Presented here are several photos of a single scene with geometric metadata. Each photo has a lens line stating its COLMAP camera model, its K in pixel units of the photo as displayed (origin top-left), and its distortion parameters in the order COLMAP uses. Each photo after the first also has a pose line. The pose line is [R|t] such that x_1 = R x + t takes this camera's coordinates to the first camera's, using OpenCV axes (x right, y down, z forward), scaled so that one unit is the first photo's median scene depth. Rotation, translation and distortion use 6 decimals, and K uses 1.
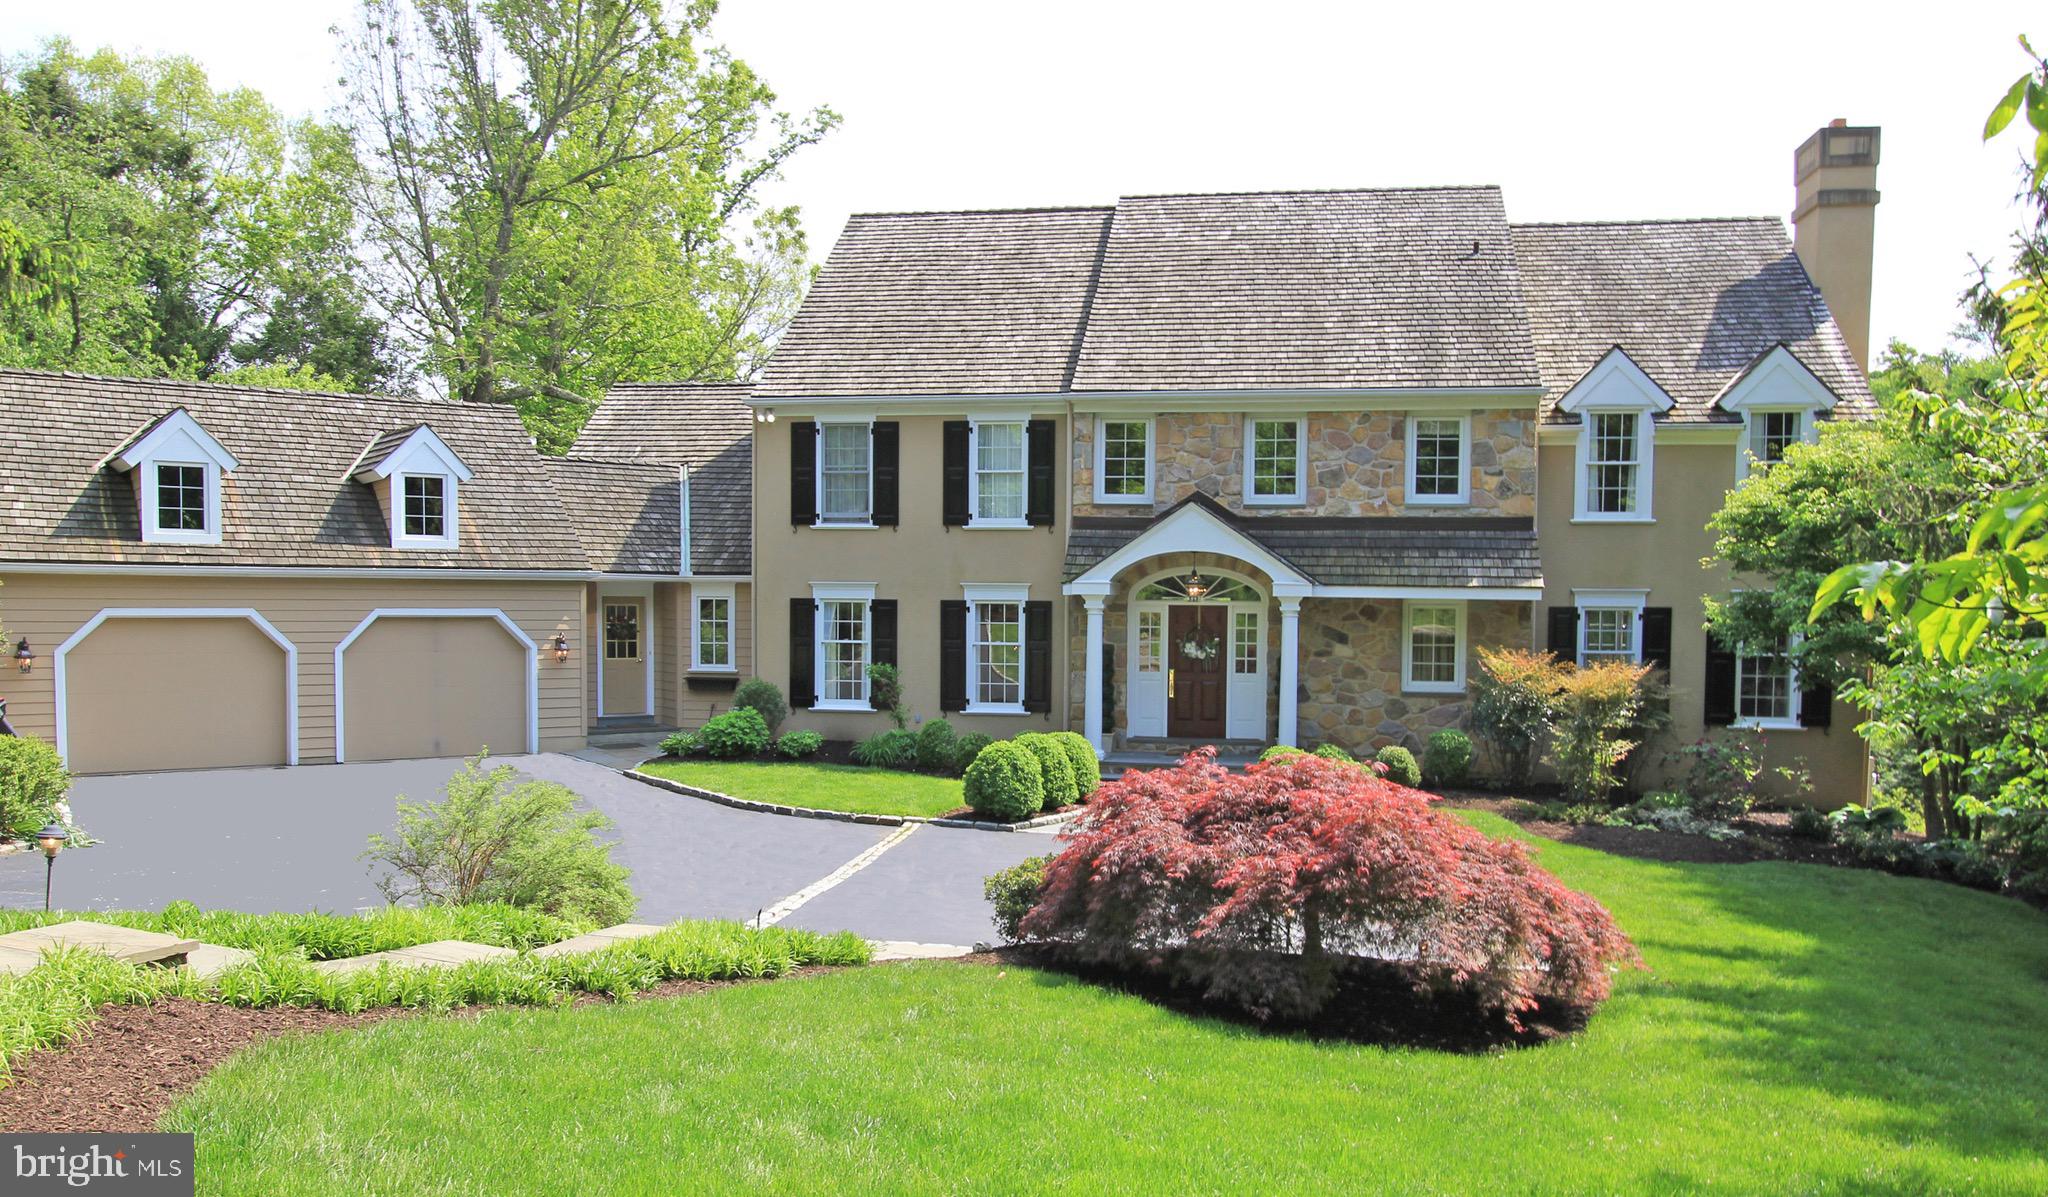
lens RADIAL K [[1401.2, 0, 1083.9], [0, 1401.2, 663.2], [0, 0, 1]] dist [0.006846, 0.002061]
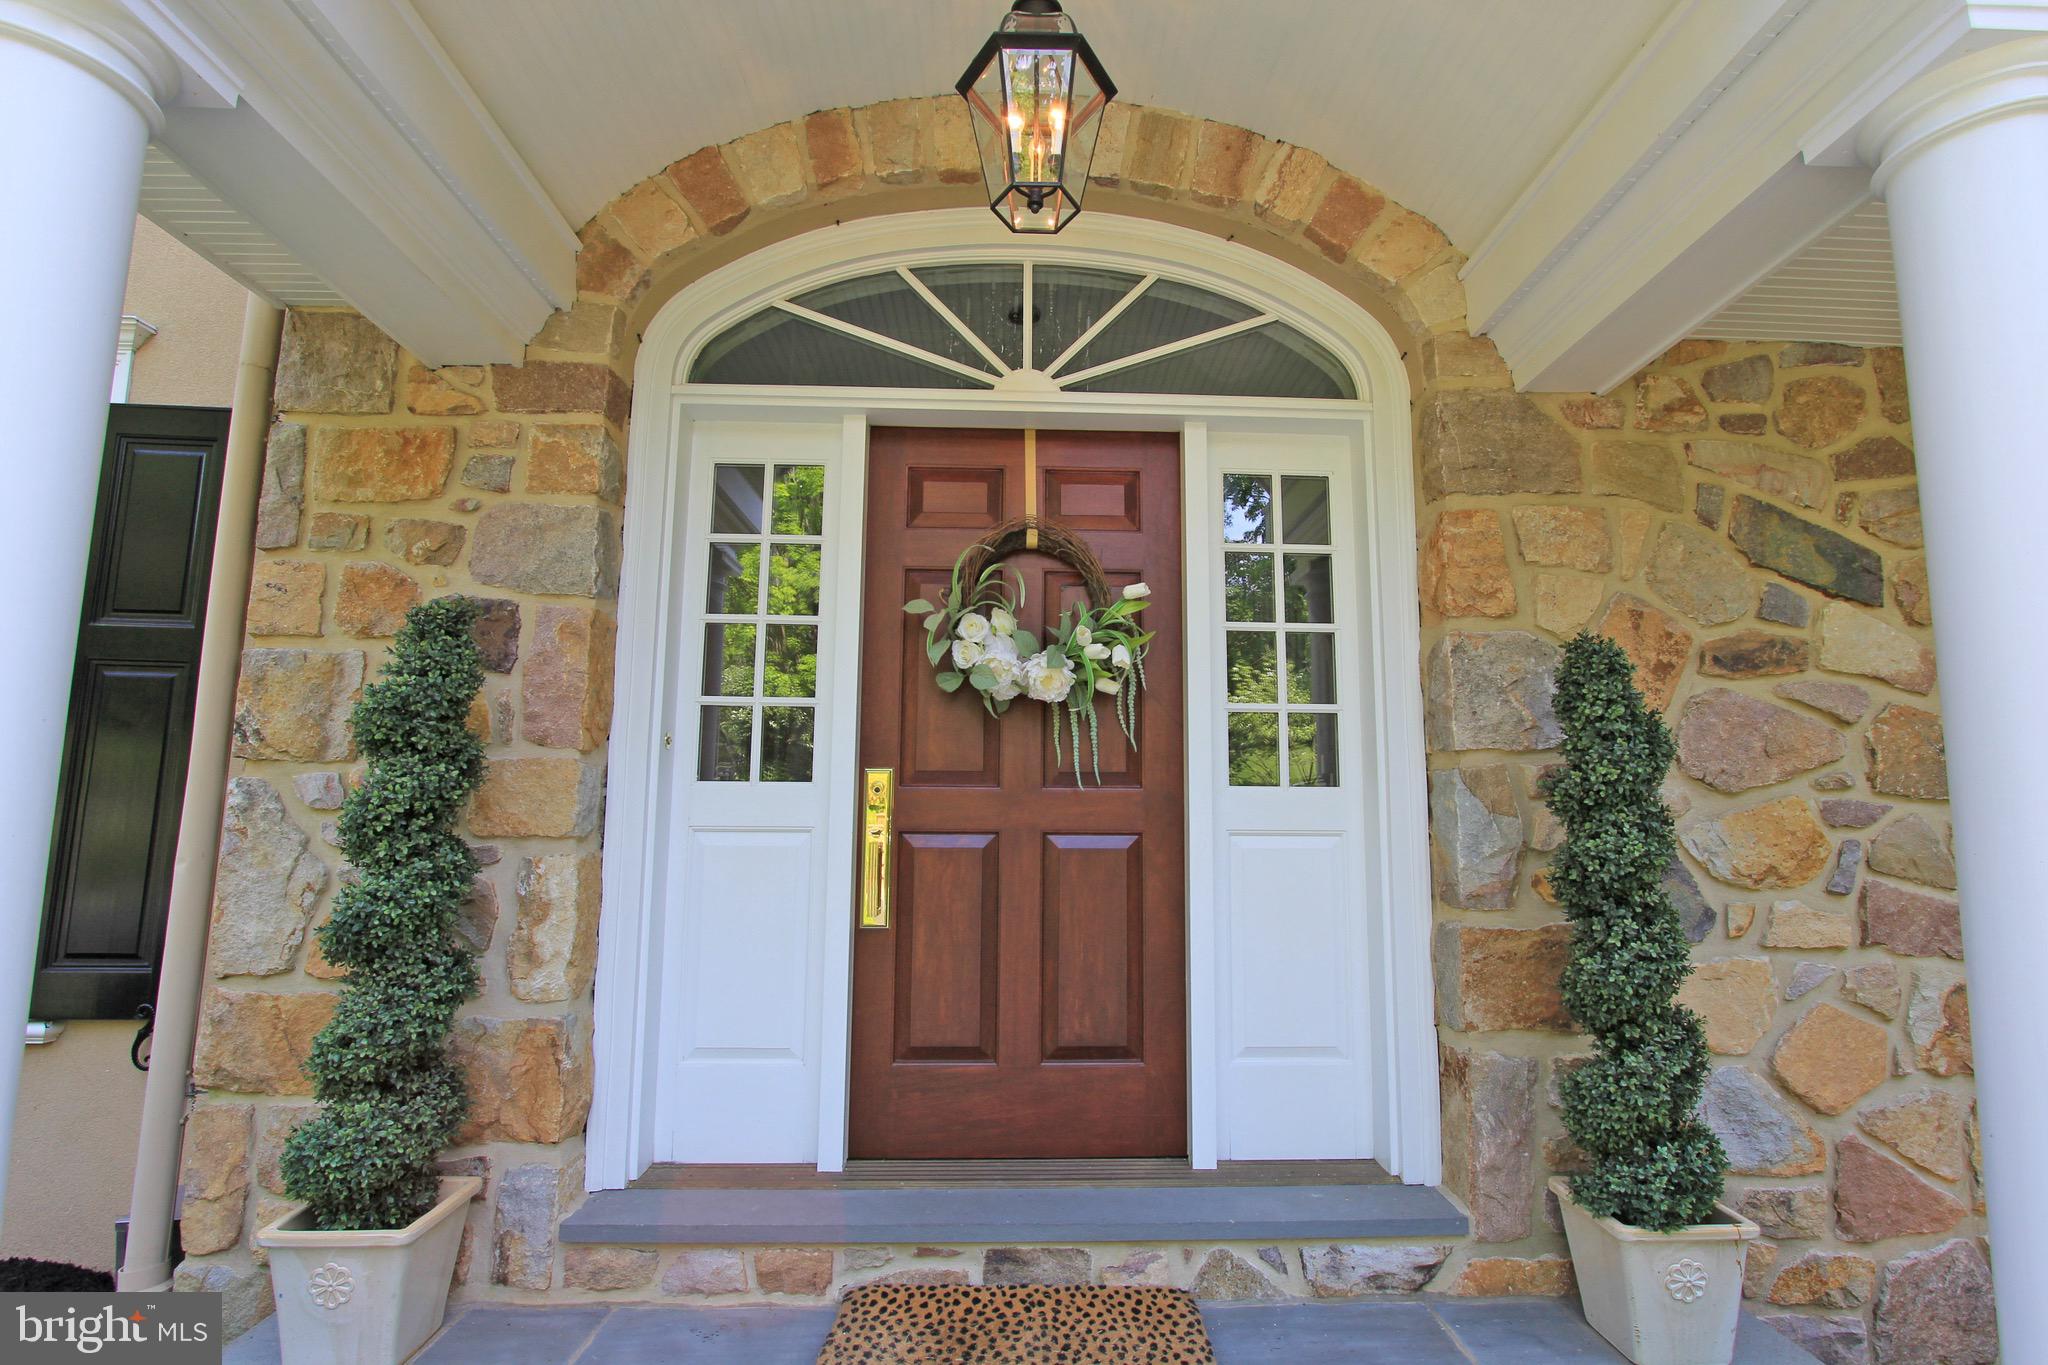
lens RADIAL K [[974.2, 0, 1046.1], [0, 974.2, 689.5], [0, 0, 1]] dist [-0.002608, -0.000210]
pose [[0.982125, 0.022723, 0.186853, 0.061085], [0.010936, 0.984122, -0.177158, 0.017278], [-0.187912, 0.176035, 0.966282, 0.888251]]
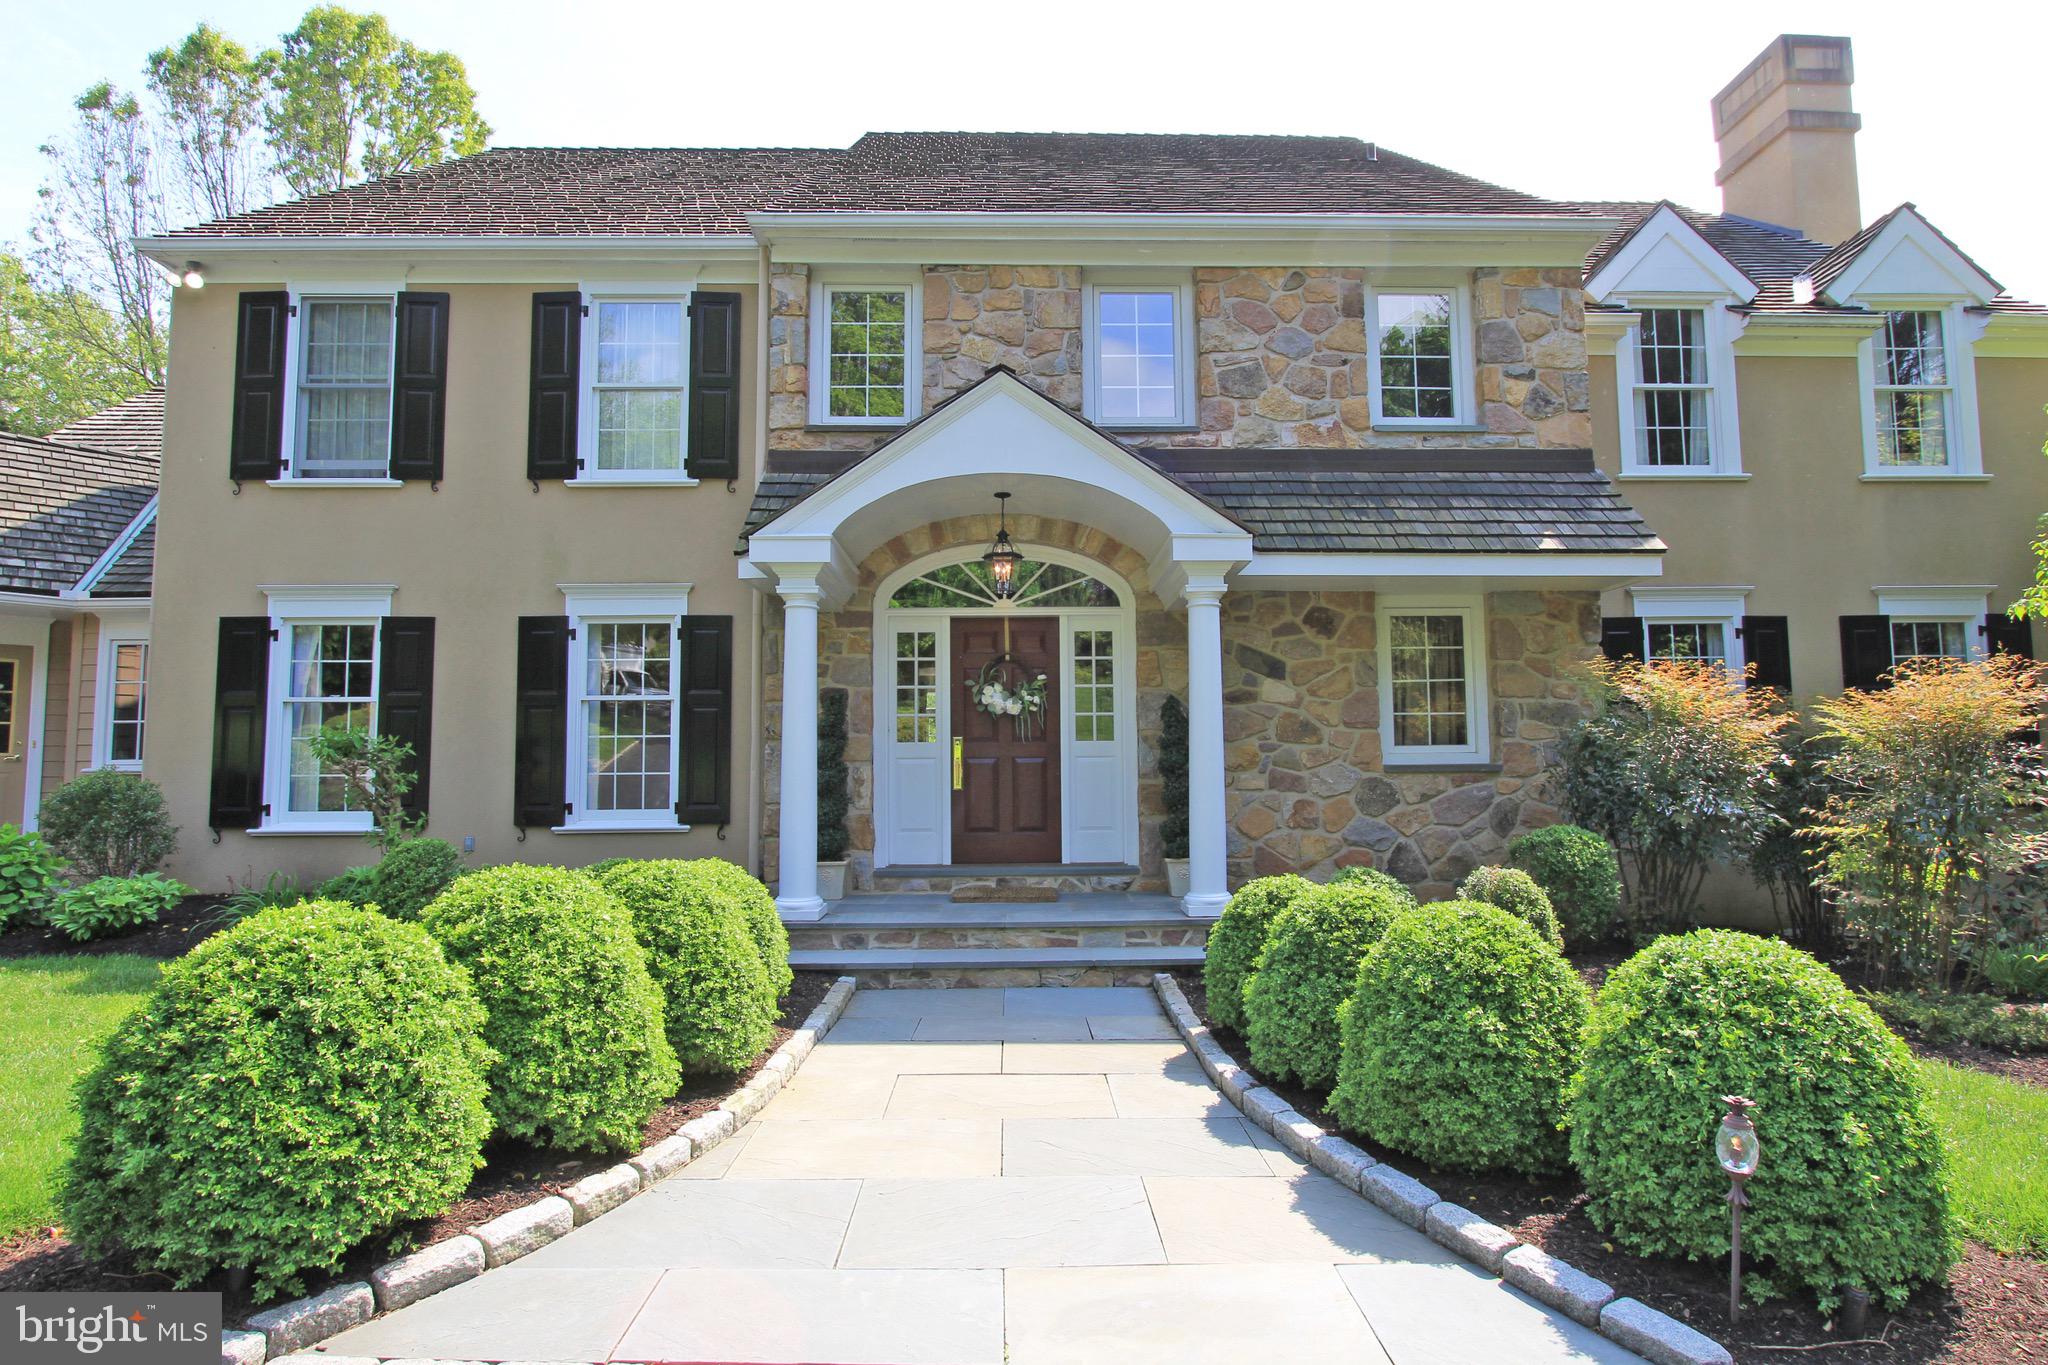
lens RADIAL K [[1008.3, 0, 1033.1], [0, 1008.3, 690.8], [0, 0, 1]] dist [-0.012632, 0.000368]
pose [[0.986263, -0.006410, 0.165060, 0.027845], [0.025423, 0.993232, -0.113333, 0.032078], [-0.163216, 0.115972, 0.979750, 0.624618]]
